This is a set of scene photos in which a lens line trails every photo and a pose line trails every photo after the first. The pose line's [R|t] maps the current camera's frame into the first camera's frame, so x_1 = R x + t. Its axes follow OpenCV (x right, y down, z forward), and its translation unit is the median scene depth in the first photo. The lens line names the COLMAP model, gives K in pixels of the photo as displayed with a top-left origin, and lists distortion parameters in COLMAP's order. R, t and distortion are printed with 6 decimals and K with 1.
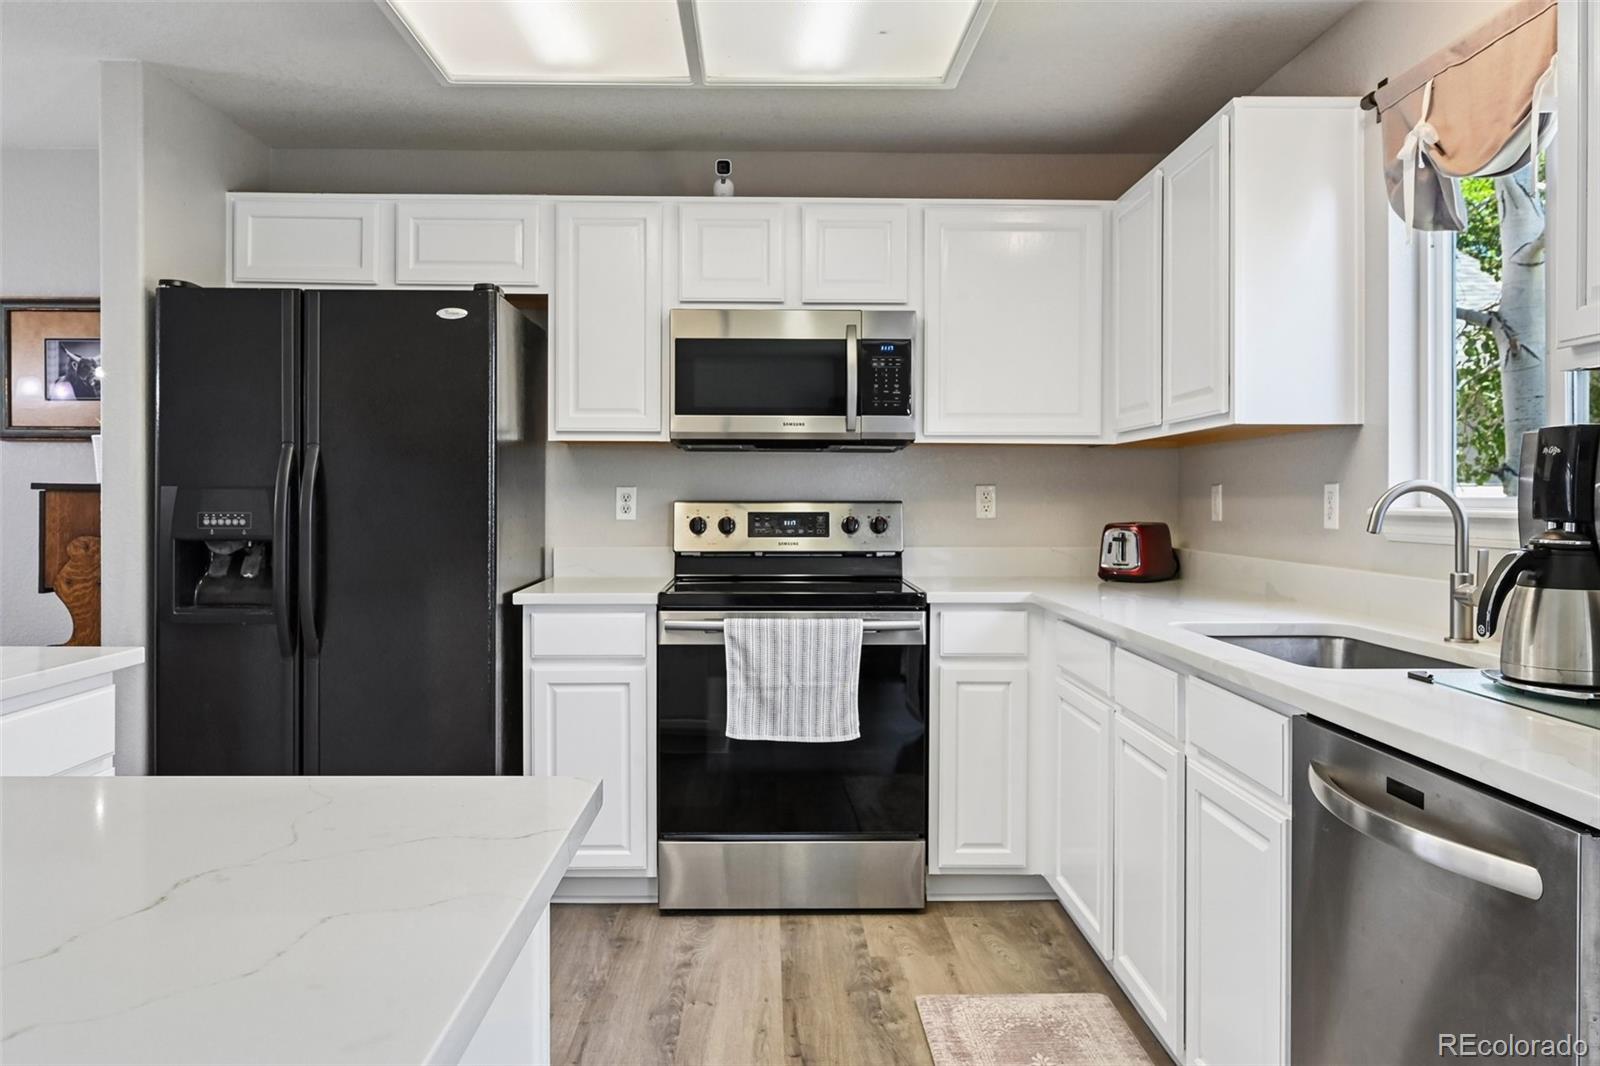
lens RADIAL K [[1150.1, 0, 781.6], [0, 1150.1, 501.2], [0, 0, 1]] dist [-0.004497, 0.000649]
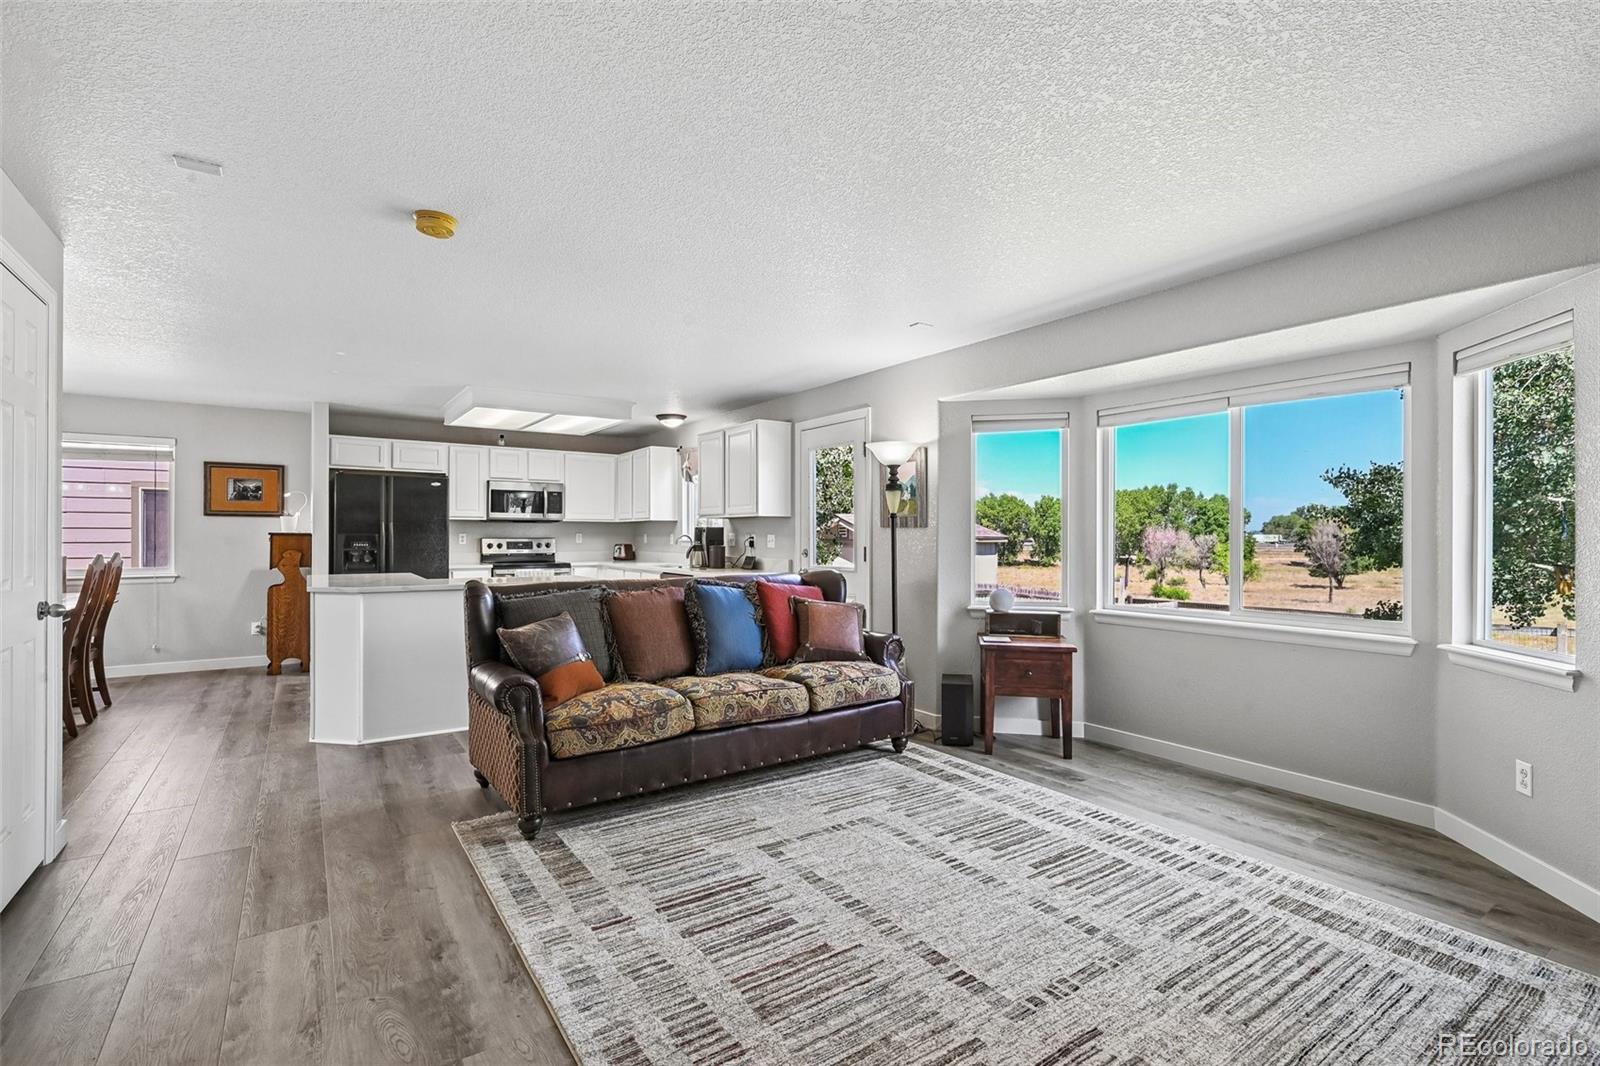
lens RADIAL K [[738.2, 0, 804.6], [0, 738.2, 531.3], [0, 0, 1]] dist [-0.003833, 0.000058]
pose [[0.829520, 0.002871, 0.558470, -0.582991], [0.000979, 0.999978, -0.006595, -0.005689], [-0.558476, 0.006018, 0.829499, -1.404395]]
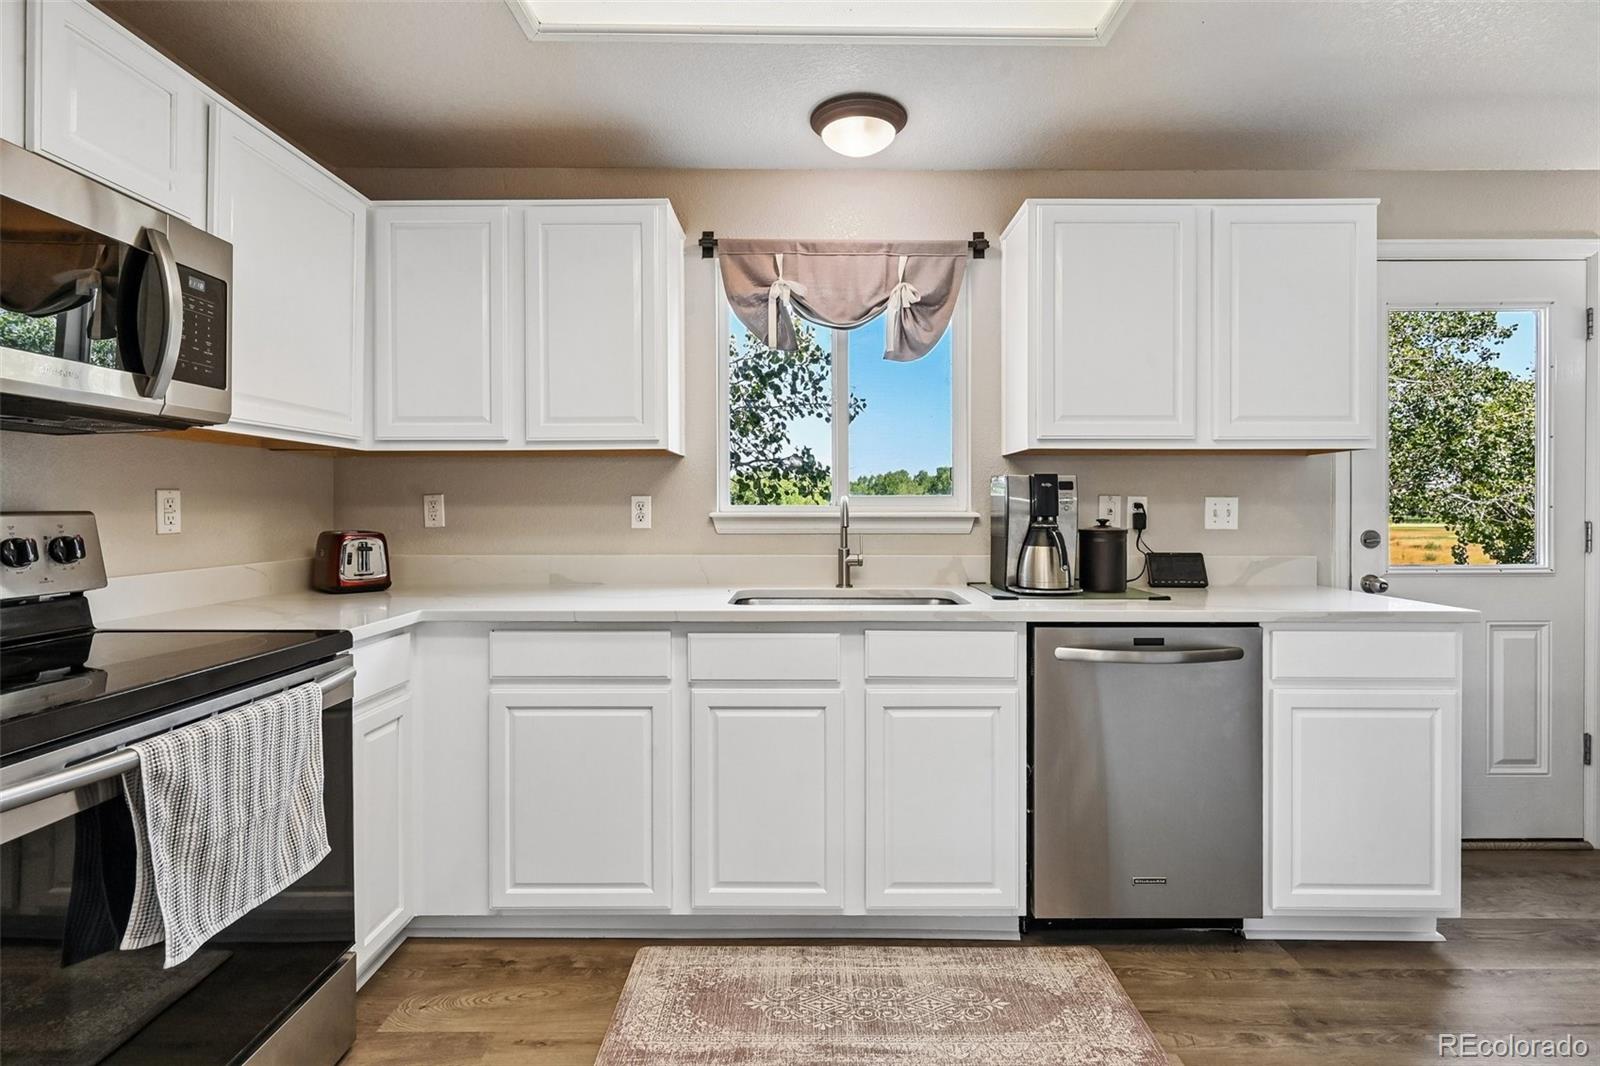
lens RADIAL K [[738.2, 0, 810.2], [0, 738.2, 507.6], [0, 0, 1]] dist [-0.003833, 0.000058]
pose [[0.010697, -0.002474, 0.999940, -0.370489], [0.003013, 0.999992, 0.002442, -0.002409], [-0.999938, 0.002987, 0.010704, 0.698854]]
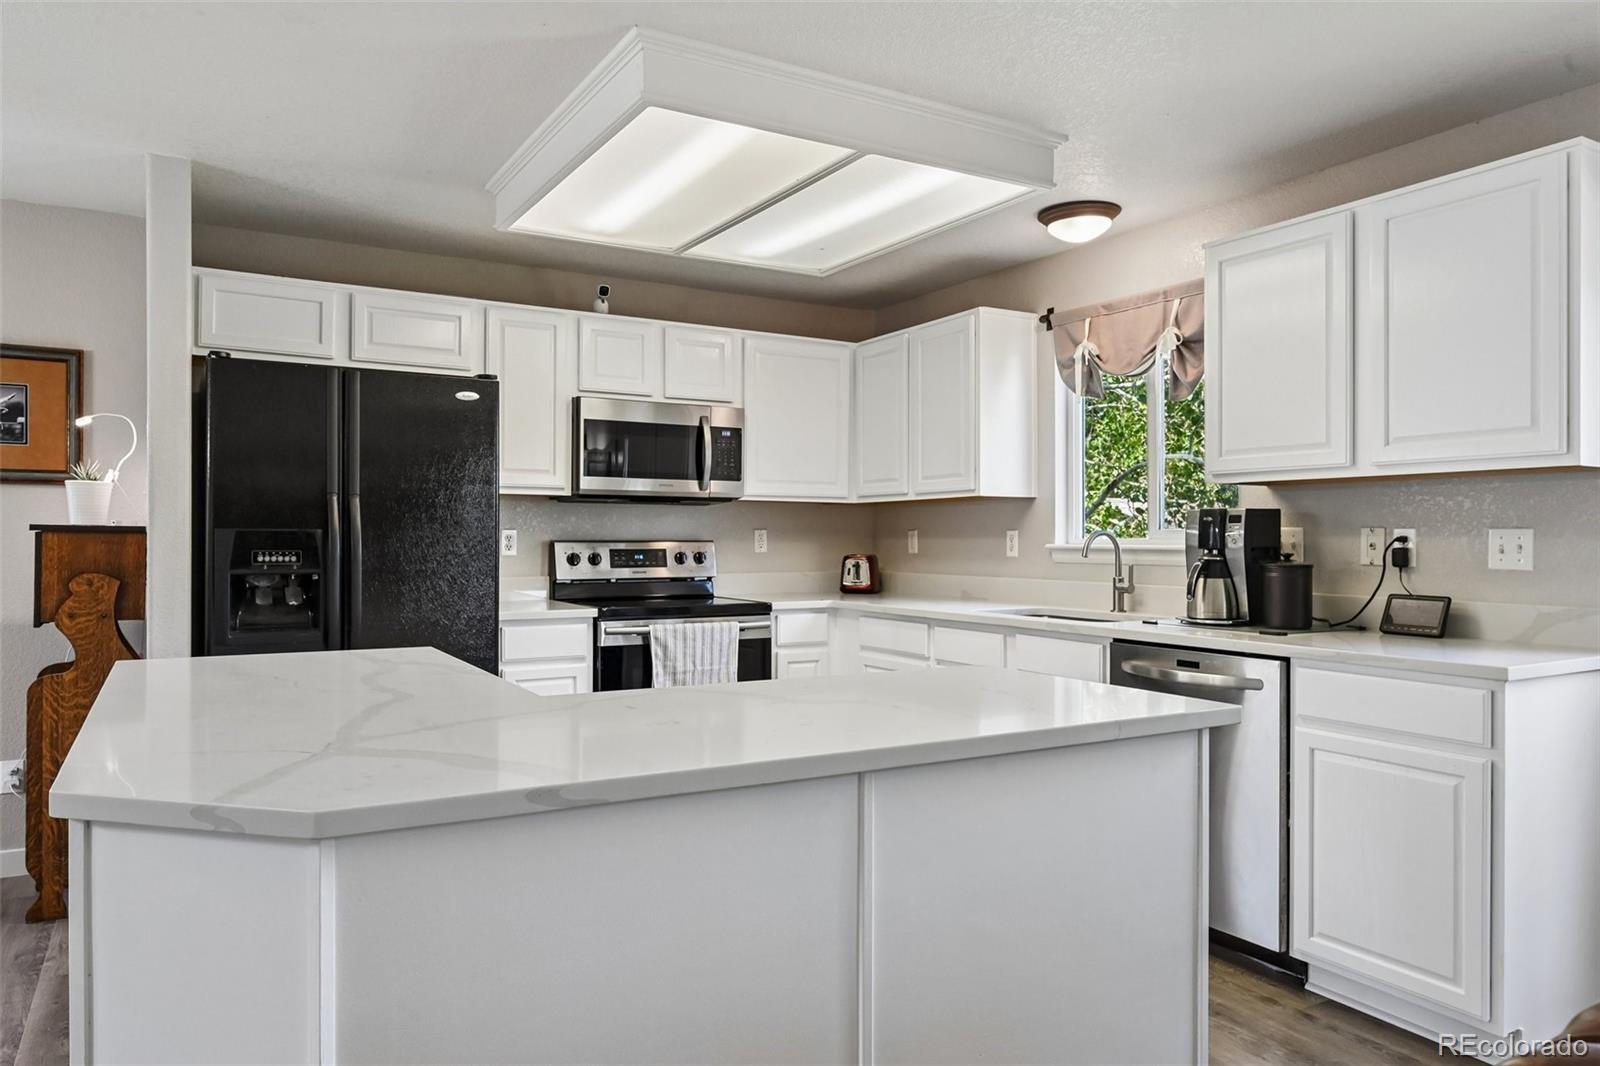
lens RADIAL K [[1092.1, 0, 799.9], [0, 1092.1, 534.9], [0, 0, 1]] dist [0.003503, -0.005141]
pose [[0.870067, 0.001792, 0.492931, -0.546067], [0.000527, 0.999989, -0.004566, -0.001154], [-0.492934, 0.004233, 0.870056, -0.246491]]
